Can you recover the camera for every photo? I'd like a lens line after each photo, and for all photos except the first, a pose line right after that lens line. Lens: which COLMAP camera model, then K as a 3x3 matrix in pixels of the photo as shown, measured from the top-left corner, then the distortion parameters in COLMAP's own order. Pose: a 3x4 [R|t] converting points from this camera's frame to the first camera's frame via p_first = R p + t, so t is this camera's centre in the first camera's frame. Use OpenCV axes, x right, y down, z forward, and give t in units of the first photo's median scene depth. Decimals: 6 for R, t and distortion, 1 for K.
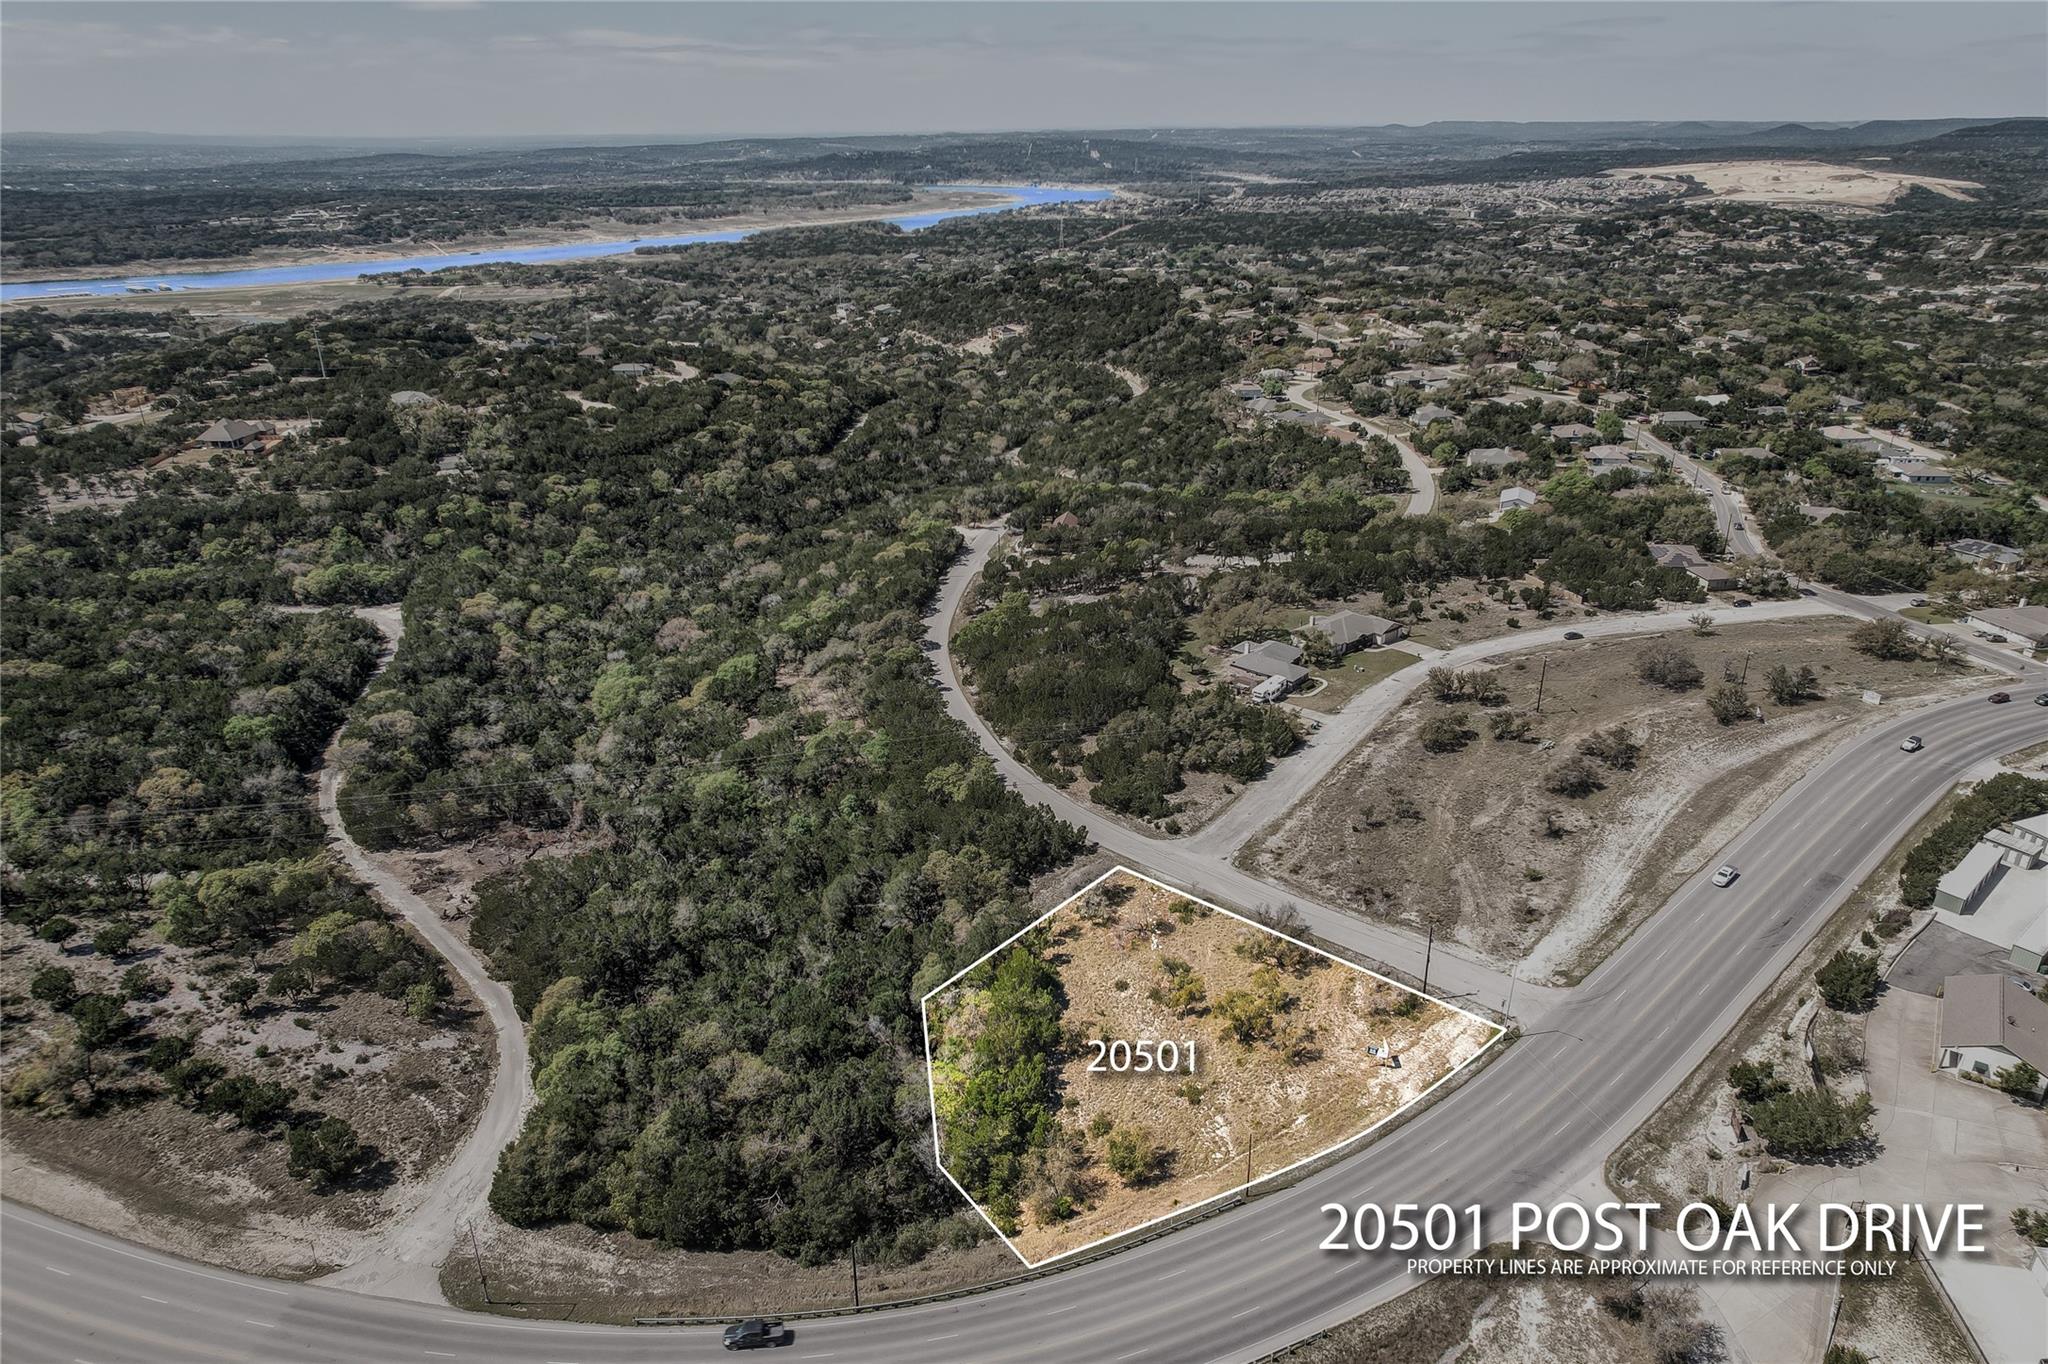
lens RADIAL K [[1323.8, 0, 1027.8], [0, 1323.8, 682.3], [0, 0, 1]] dist [-0.082241, 0.075794]
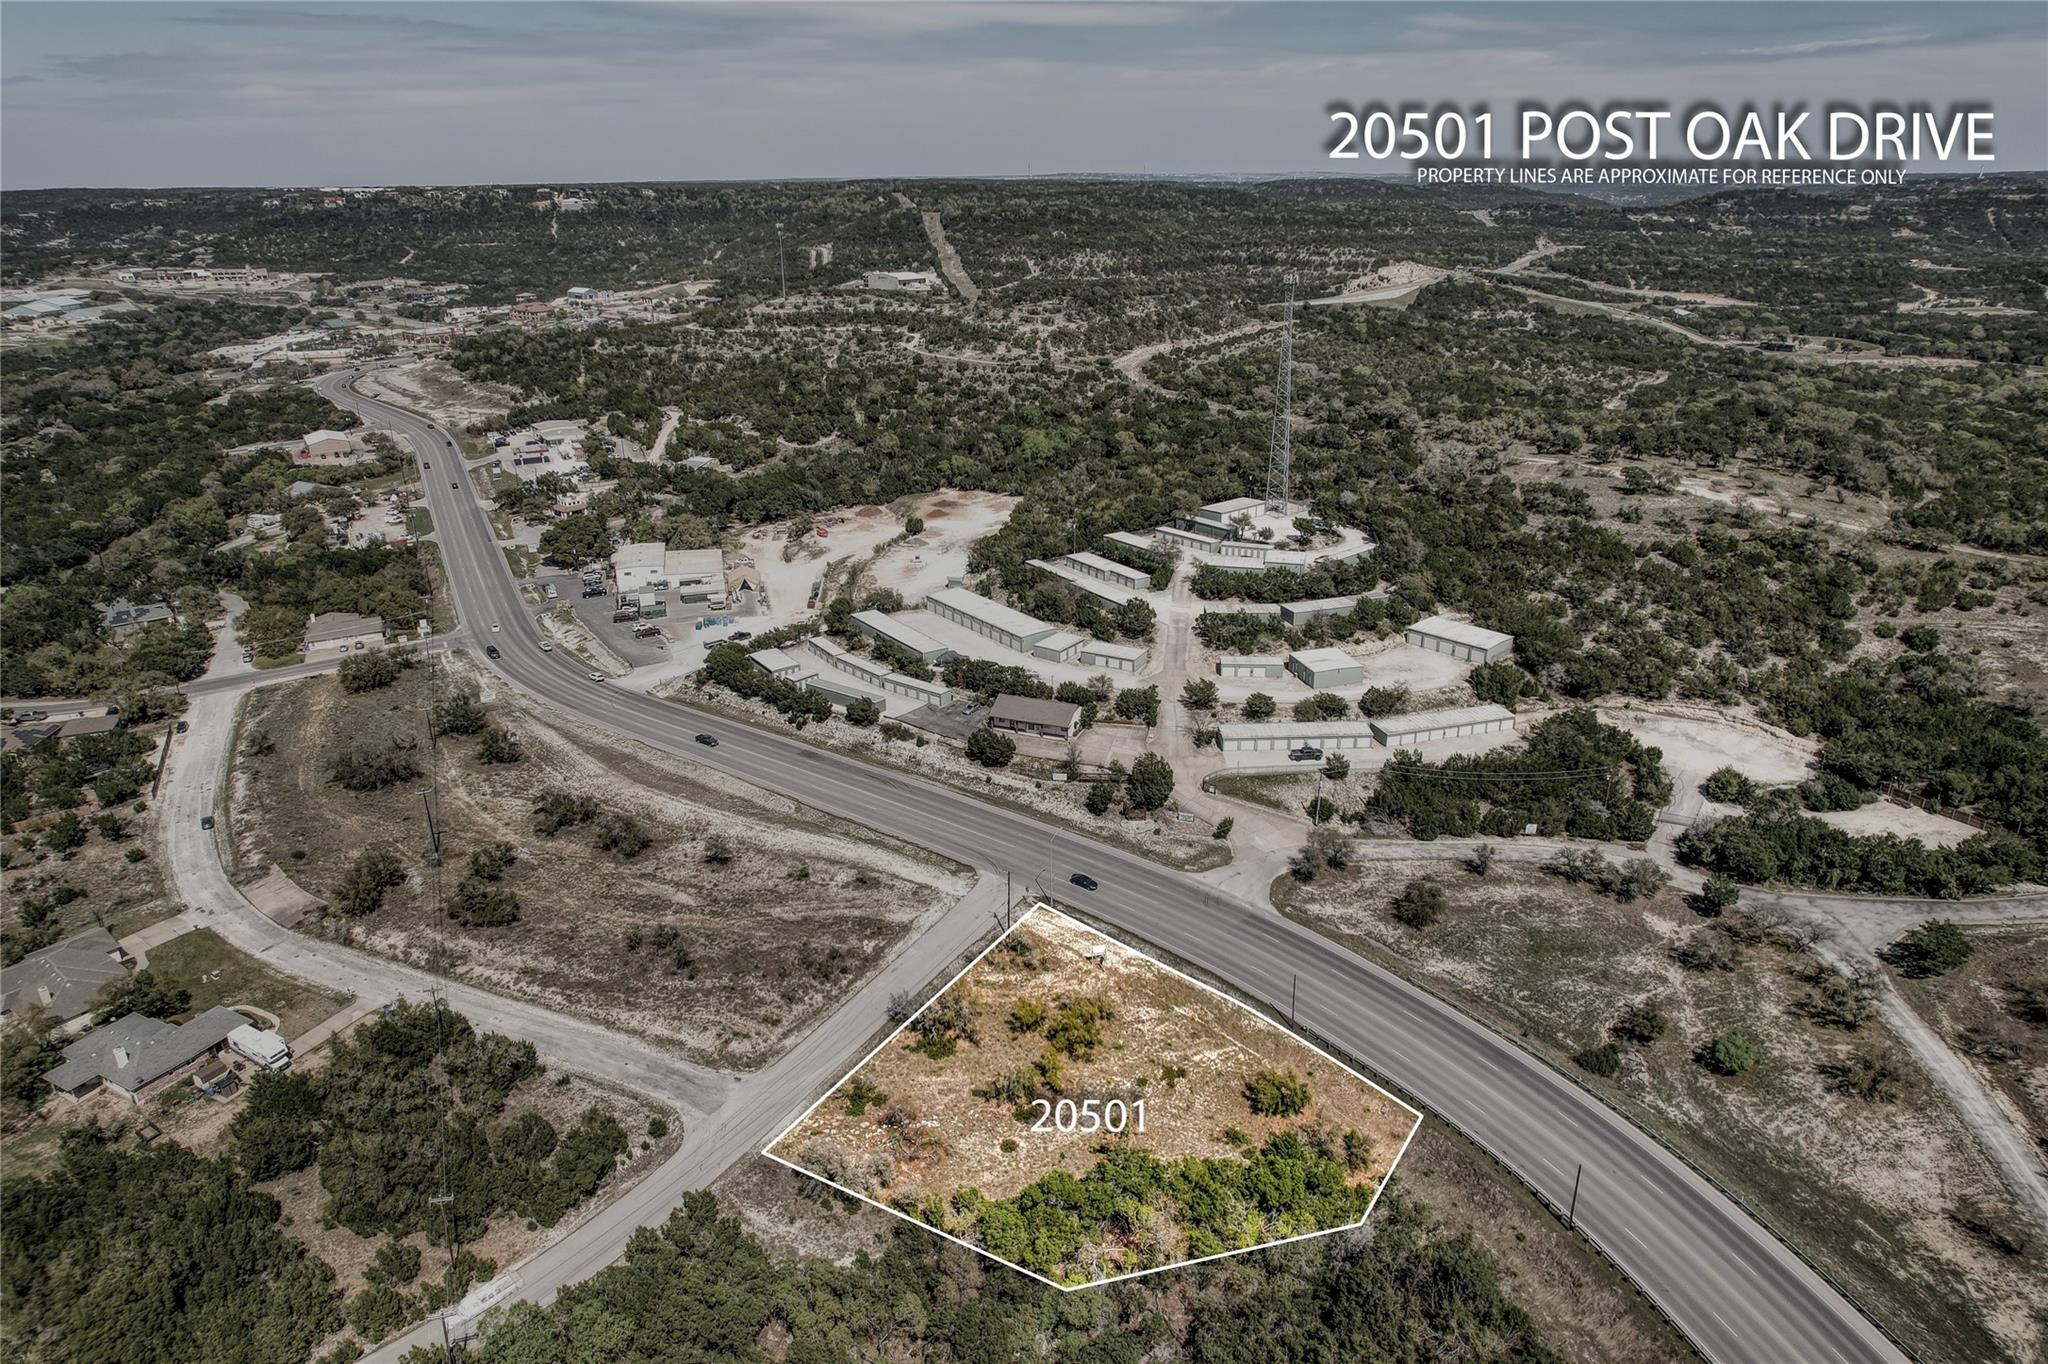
lens RADIAL K [[1316.7, 0, 1024.0], [0, 1316.7, 682.0], [0, 0, 1]] dist [-0.079943, 0.071617]
pose [[-0.219443, -0.349381, 0.910921, -0.384298], [0.398300, 0.820245, 0.410554, -0.233873], [-0.890619, 0.452913, -0.040838, 0.559342]]
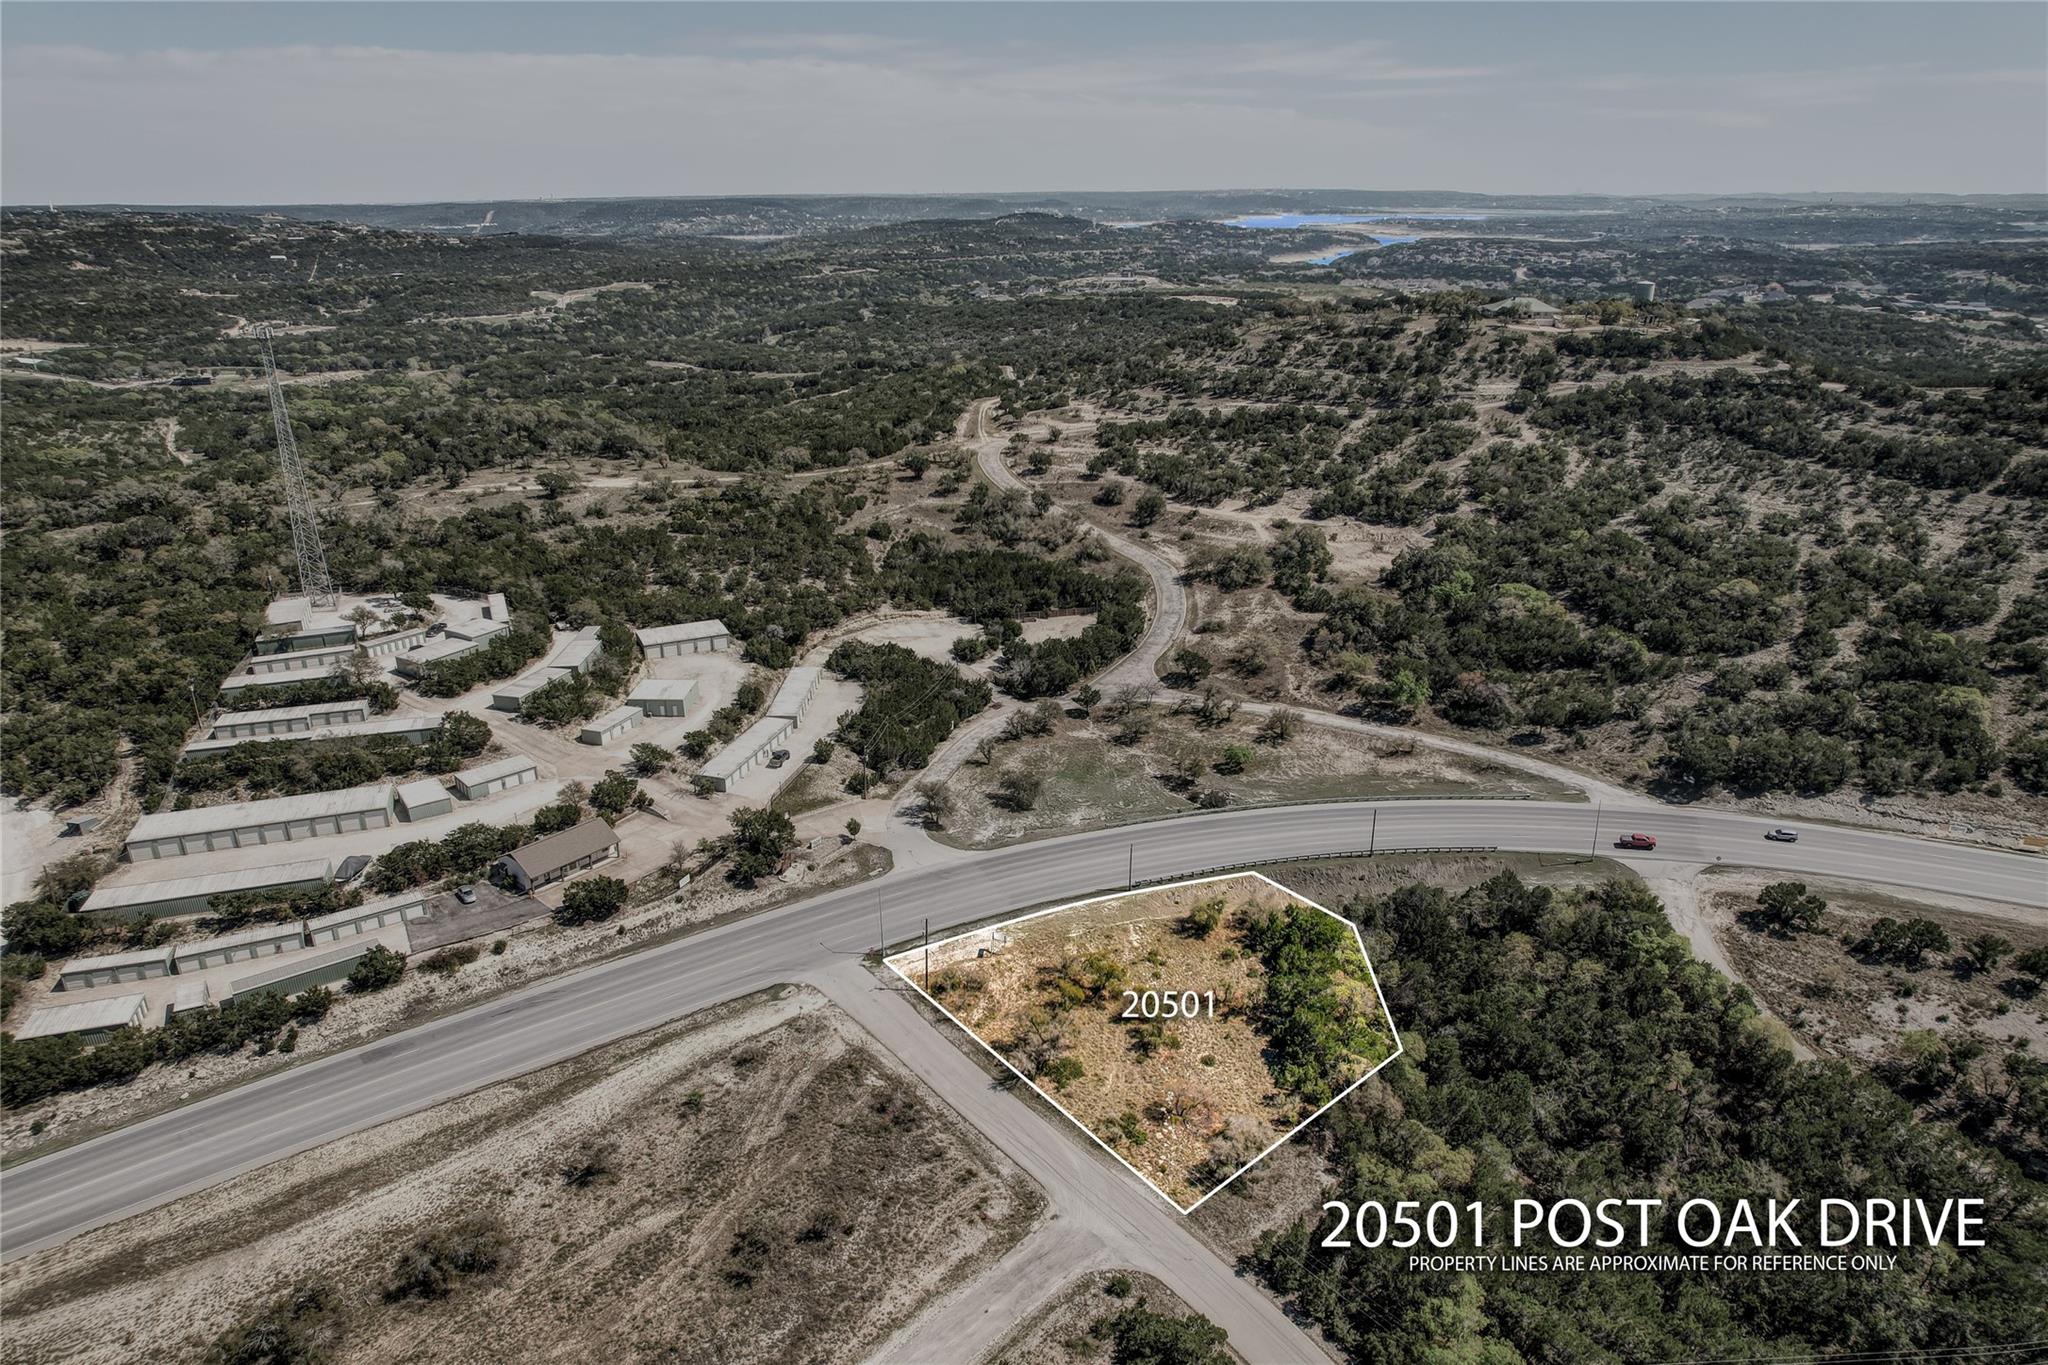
lens RADIAL K [[1306.9, 0, 1031.0], [0, 1306.9, 683.9], [0, 0, 1]] dist [-0.076305, 0.070984]
pose [[-0.996279, -0.019948, 0.083850, 0.079597], [0.044403, 0.715028, 0.697684, -0.403275], [-0.073872, 0.698811, -0.711481, 0.942587]]
